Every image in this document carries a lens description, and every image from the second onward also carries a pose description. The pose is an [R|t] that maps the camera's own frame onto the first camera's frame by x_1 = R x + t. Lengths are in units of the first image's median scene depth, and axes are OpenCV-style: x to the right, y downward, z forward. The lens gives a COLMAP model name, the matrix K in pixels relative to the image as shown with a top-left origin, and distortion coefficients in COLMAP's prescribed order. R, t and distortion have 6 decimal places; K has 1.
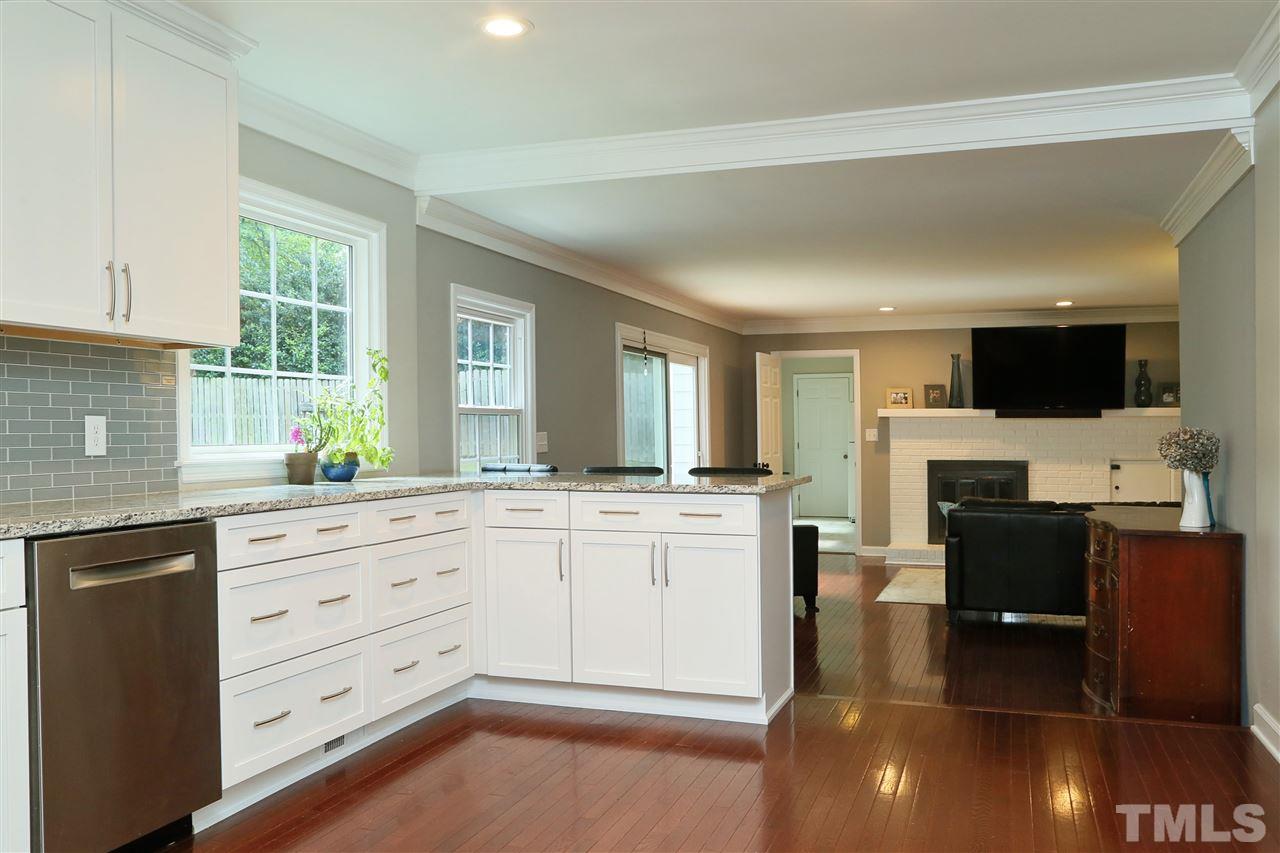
lens RADIAL K [[1032.0, 0, 648.4], [0, 1032.0, 440.3], [0, 0, 1]] dist [0.031180, -0.024622]
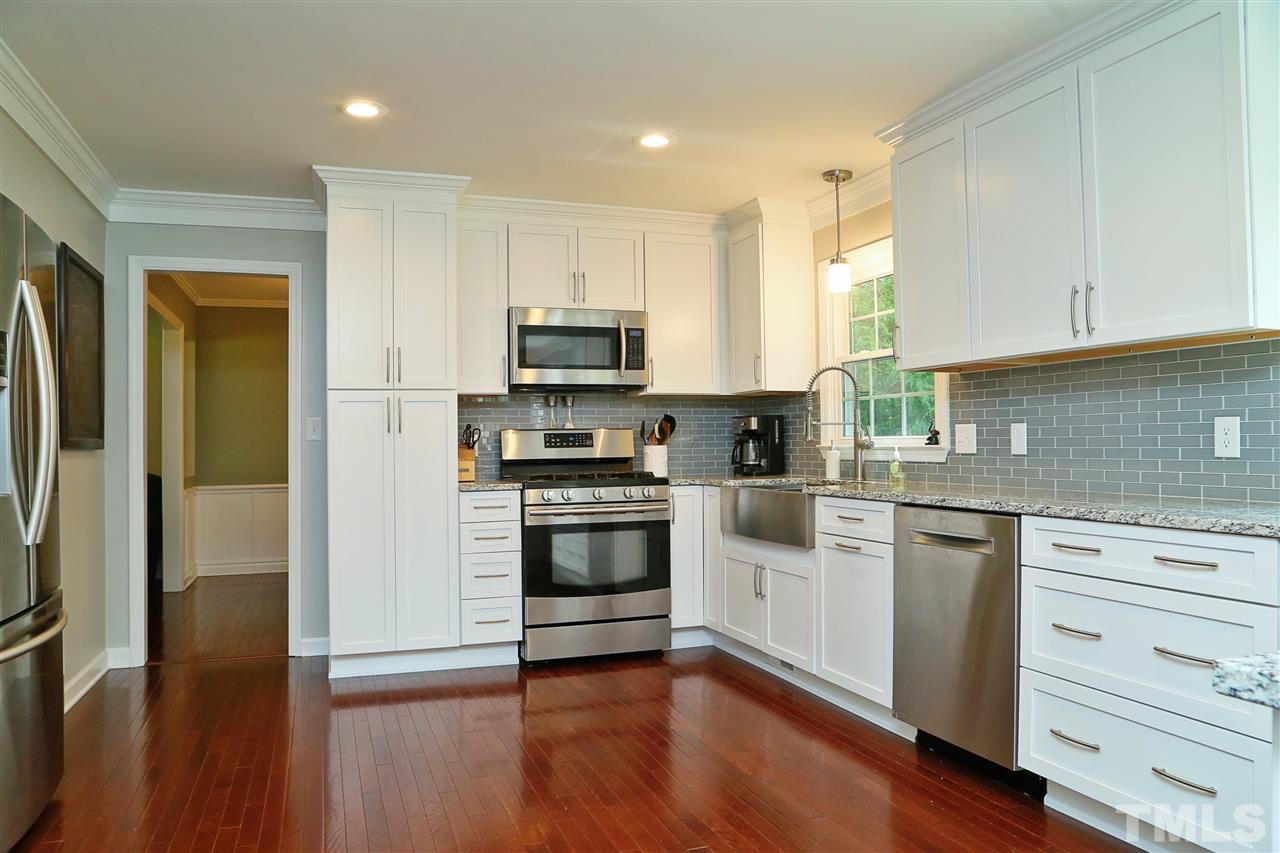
lens RADIAL K [[931.4, 0, 625.2], [0, 931.4, 438.5], [0, 0, 1]] dist [0.020746, 0.000223]
pose [[-0.785516, 0.010031, -0.618760, 0.415962], [0.011020, 0.999937, 0.002220, -0.010074], [0.618743, -0.005075, -0.785577, 1.223079]]
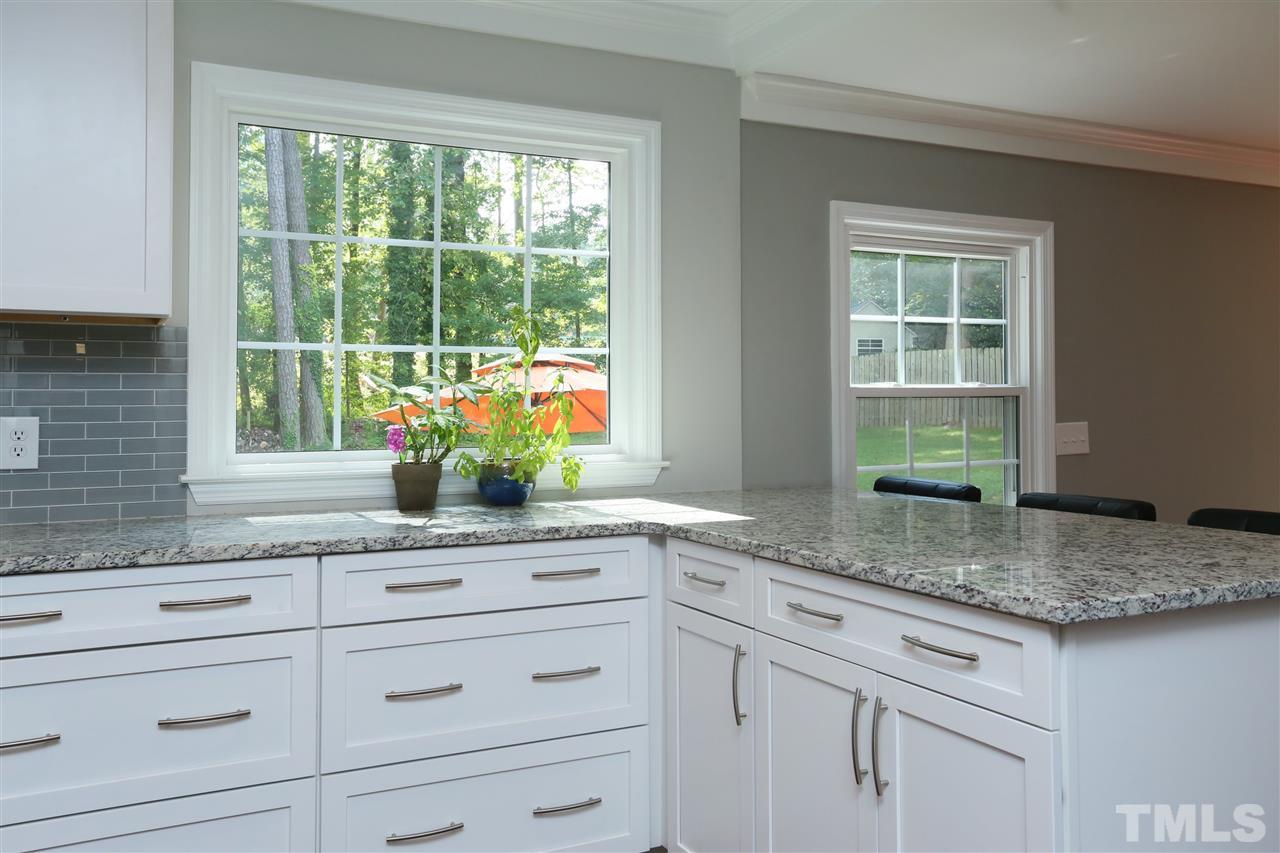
lens RADIAL K [[1032.0, 0, 688.8], [0, 1032.0, 398.8], [0, 0, 1]] dist [0.031180, -0.024622]
pose [[0.727948, -0.000904, -0.685631, 0.307616], [-0.006633, 0.999943, -0.008360, -0.030030], [0.685600, 0.010633, 0.727901, 0.711339]]
